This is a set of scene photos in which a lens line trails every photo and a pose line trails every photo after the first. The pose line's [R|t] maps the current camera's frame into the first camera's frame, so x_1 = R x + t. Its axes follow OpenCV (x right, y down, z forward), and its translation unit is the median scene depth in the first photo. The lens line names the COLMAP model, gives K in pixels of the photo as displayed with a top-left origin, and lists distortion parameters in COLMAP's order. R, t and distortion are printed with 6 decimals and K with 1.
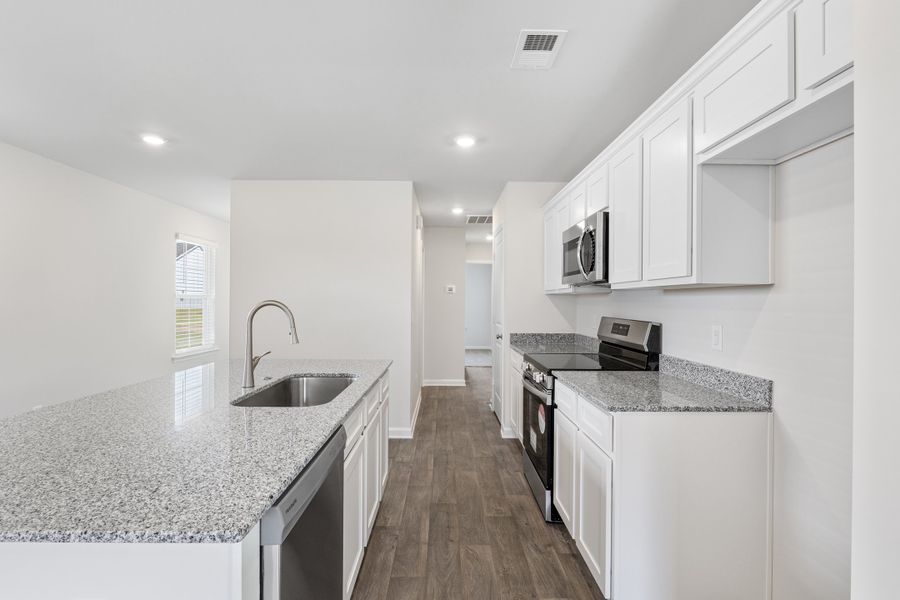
lens RADIAL K [[501.1, 0, 456.4], [0, 501.1, 299.4], [0, 0, 1]] dist [-0.029851, 0.044915]
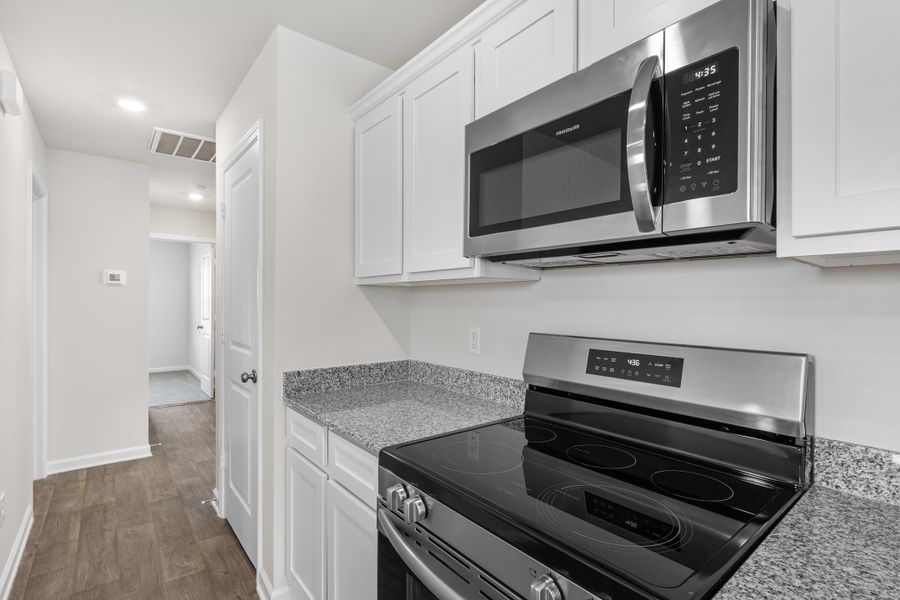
lens RADIAL K [[501.1, 0, 456.4], [0, 501.1, 299.4], [0, 0, 1]] dist [-0.029851, 0.044915]
pose [[0.828484, -0.001339, 0.560012, -0.011652], [-0.000020, 0.999997, 0.002421, 0.002679], [-0.560013, -0.002016, 0.828481, 0.478754]]
